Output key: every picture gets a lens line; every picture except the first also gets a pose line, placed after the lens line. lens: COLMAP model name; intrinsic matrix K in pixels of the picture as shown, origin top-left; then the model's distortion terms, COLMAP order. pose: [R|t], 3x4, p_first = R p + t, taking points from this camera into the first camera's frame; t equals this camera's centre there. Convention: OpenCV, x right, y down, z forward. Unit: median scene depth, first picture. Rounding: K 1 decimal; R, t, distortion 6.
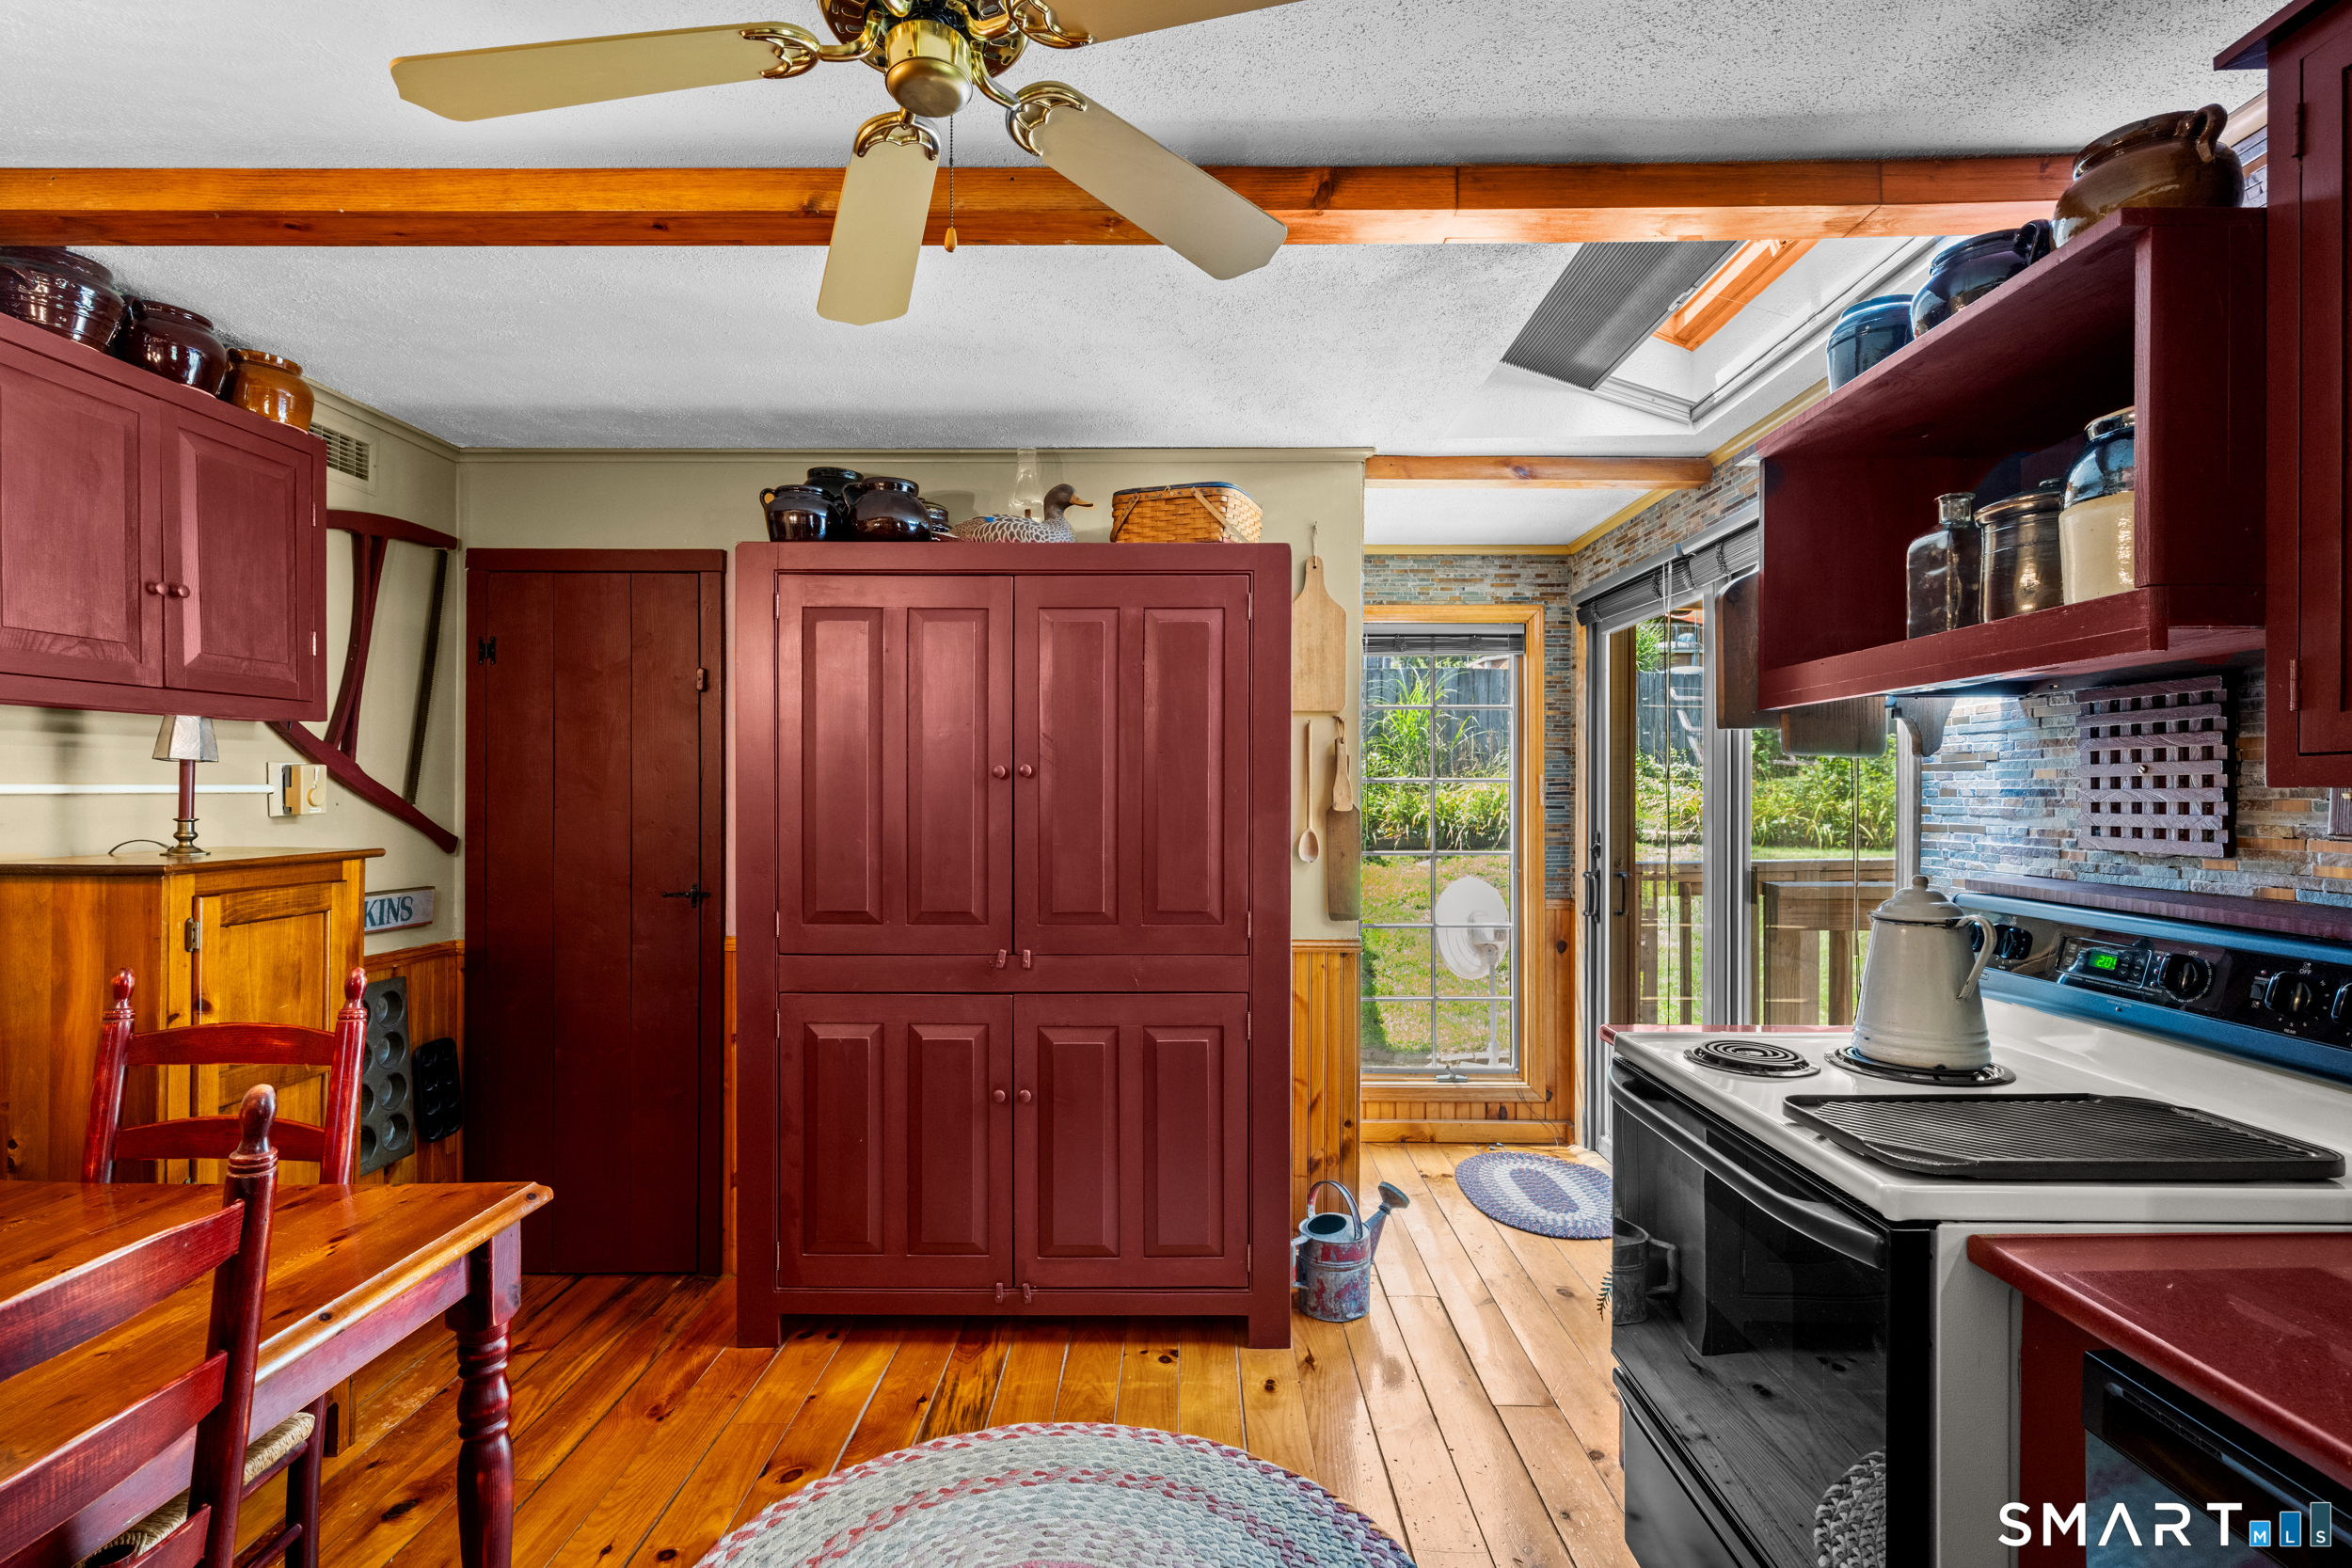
lens RADIAL K [[1082.3, 0, 1183.3], [0, 1082.3, 783.1], [0, 0, 1]] dist [0.002861, -0.001384]
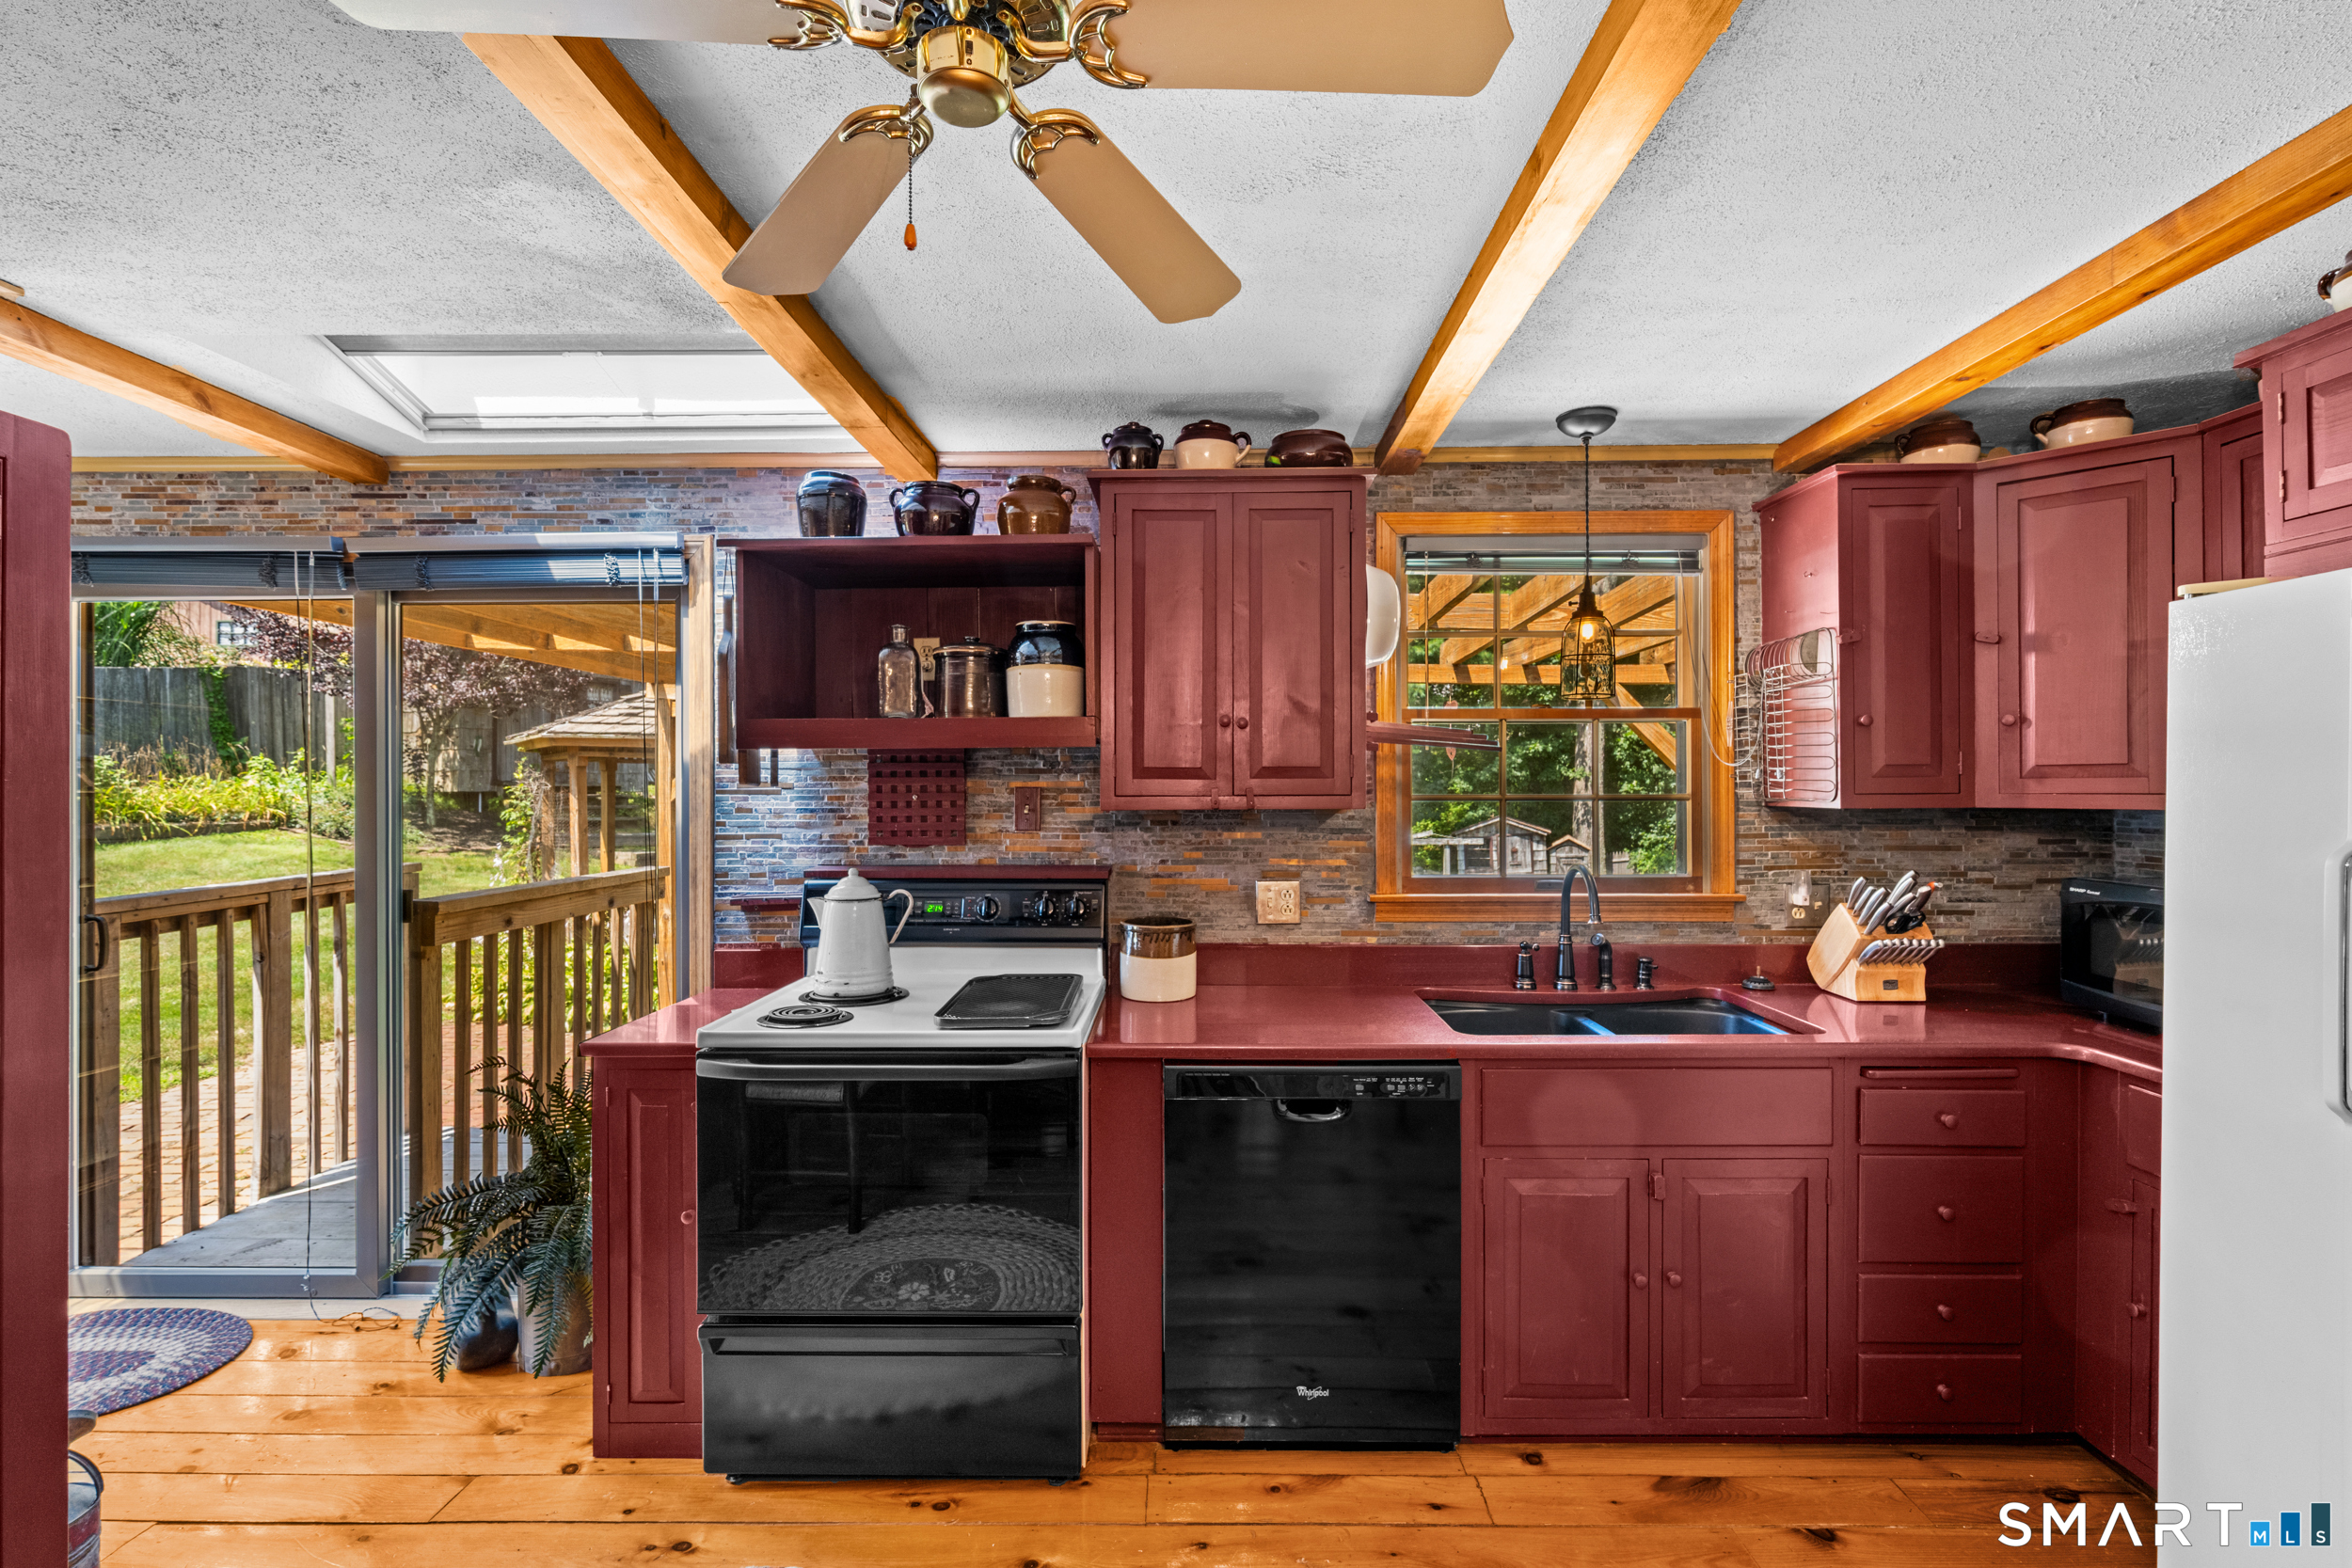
lens RADIAL K [[1082.3, 0, 1163.3], [0, 1082.3, 786.4], [0, 0, 1]] dist [0.002861, -0.001384]
pose [[0.011751, -0.001139, 0.999930, -0.649200], [-0.005823, 0.999982, 0.001208, -0.026369], [-0.999914, -0.005837, 0.011744, 0.438967]]
